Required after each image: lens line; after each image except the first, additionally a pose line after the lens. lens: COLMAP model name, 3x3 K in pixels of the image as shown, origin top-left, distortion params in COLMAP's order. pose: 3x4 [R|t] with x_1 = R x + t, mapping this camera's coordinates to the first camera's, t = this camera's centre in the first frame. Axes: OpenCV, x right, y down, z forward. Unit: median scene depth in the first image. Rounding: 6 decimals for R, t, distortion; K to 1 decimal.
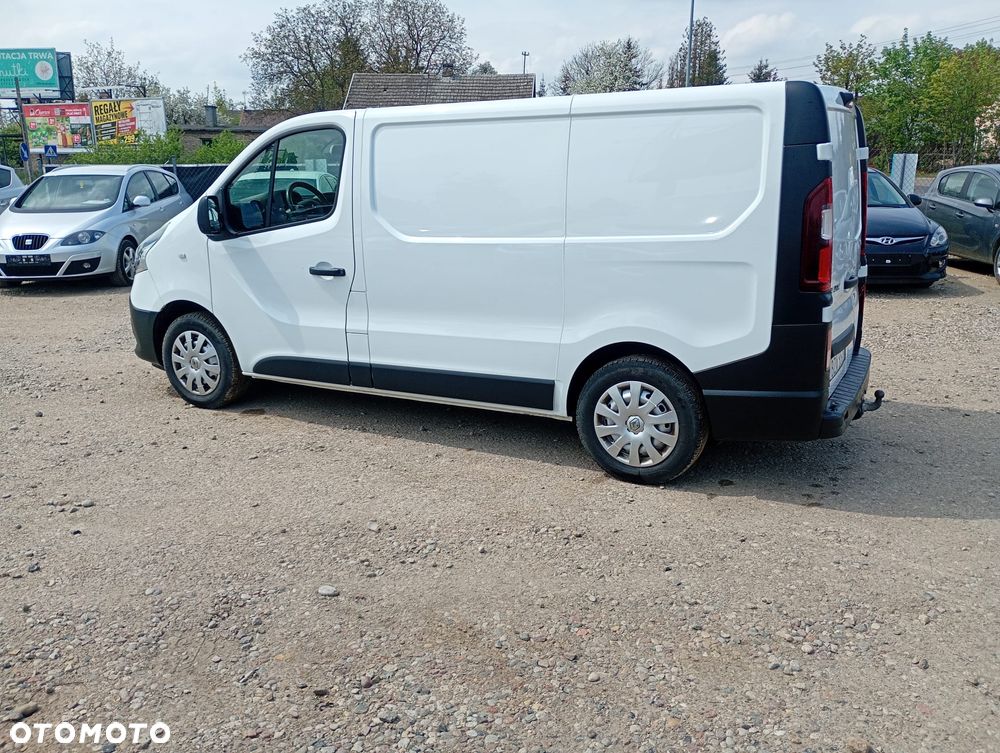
lens RADIAL K [[825.8, 0, 497.0], [0, 825.8, 371.5], [0, 0, 1]] dist [0.060029, -0.077683]
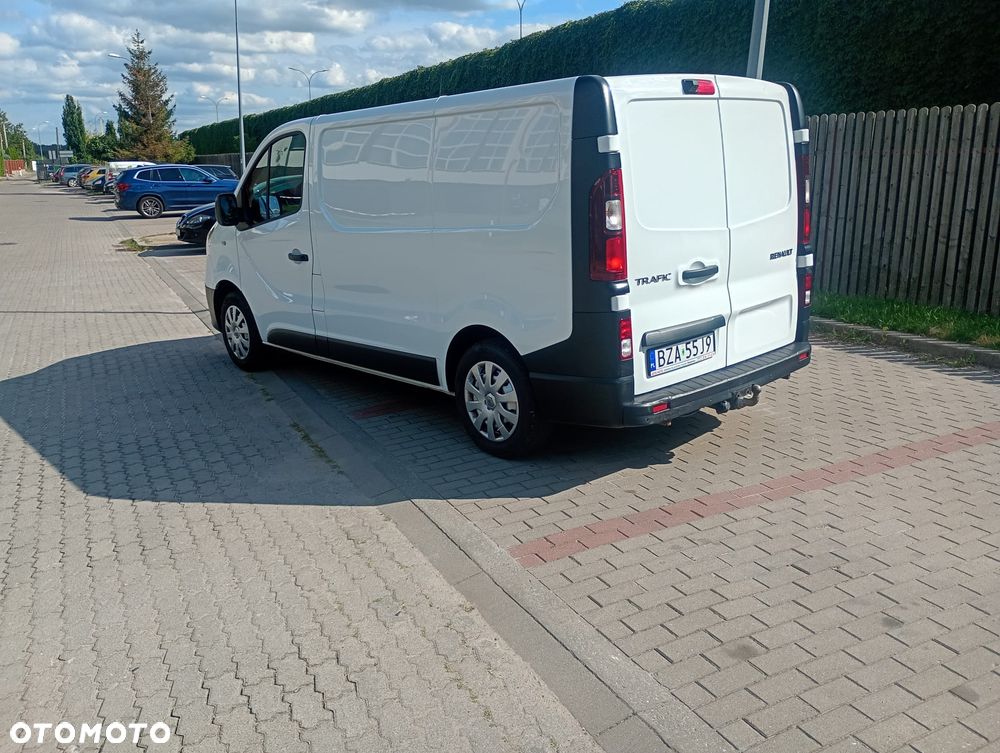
lens RADIAL K [[825.8, 0, 495.1], [0, 825.8, 375.0], [0, 0, 1]] dist [0.060029, -0.077683]
pose [[0.939997, 0.055653, -0.336614, 0.464097], [-0.048688, 0.998390, 0.029105, -0.002346], [0.337691, -0.010970, 0.941193, -0.006871]]
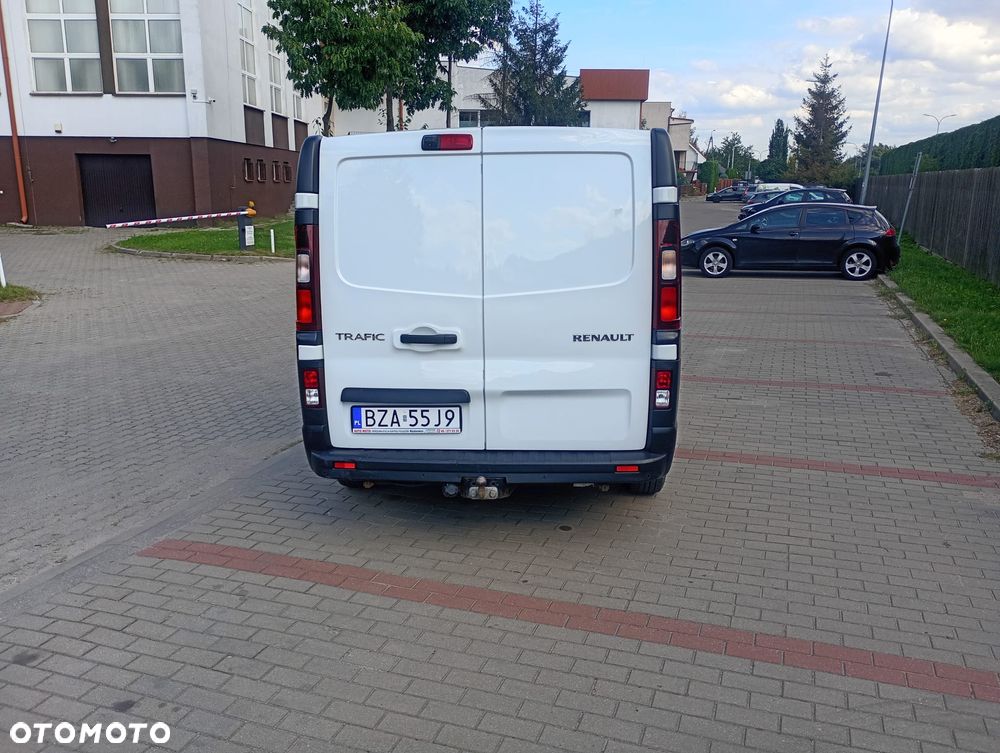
lens RADIAL K [[825.8, 0, 495.0], [0, 825.8, 371.4], [0, 0, 1]] dist [0.060029, -0.077683]
pose [[0.399369, 0.189303, -0.897034, 1.115430], [-0.209433, 0.971415, 0.111758, -0.165635], [0.892548, 0.143236, 0.427599, 0.593892]]
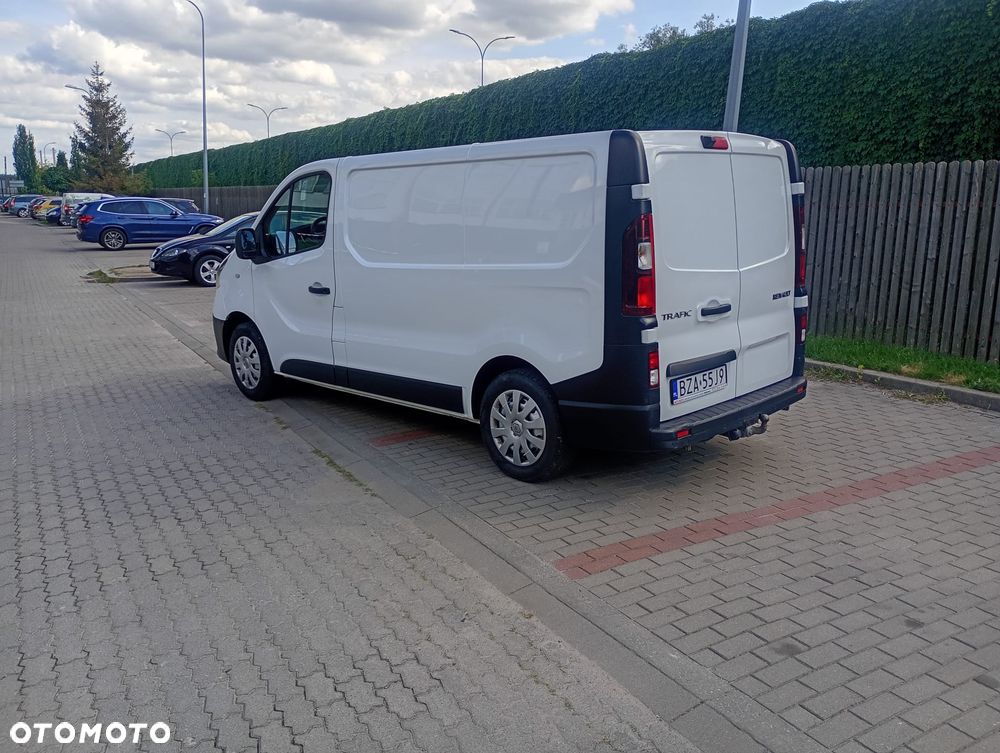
lens RADIAL K [[825.8, 0, 496.7], [0, 825.8, 375.4], [0, 0, 1]] dist [0.060029, -0.077683]
pose [[0.958275, 0.051230, -0.281220, 0.398526], [-0.059287, 0.998036, -0.020212, 0.013487], [0.279632, 0.036042, 0.959430, -0.090196]]
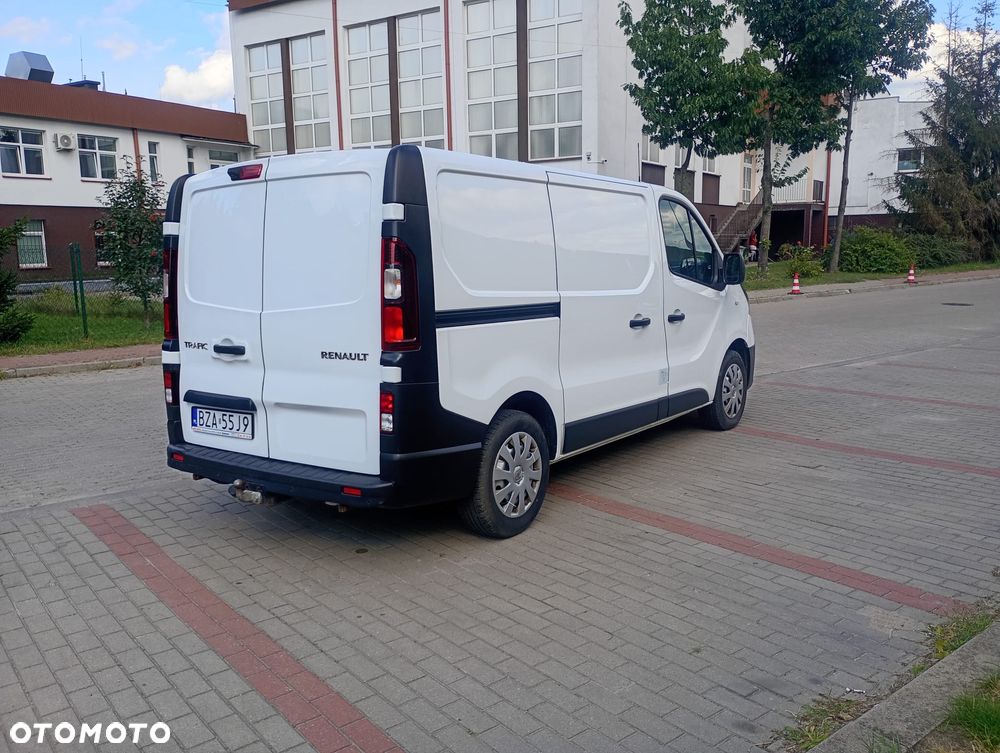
lens RADIAL K [[825.8, 0, 493.7], [0, 825.8, 375.2], [0, 0, 1]] dist [0.060029, -0.077683]
pose [[-0.138643, 0.144277, -0.979777, 1.195795], [-0.211760, 0.962131, 0.171643, -0.277834], [0.967438, 0.231274, -0.102841, 1.240708]]
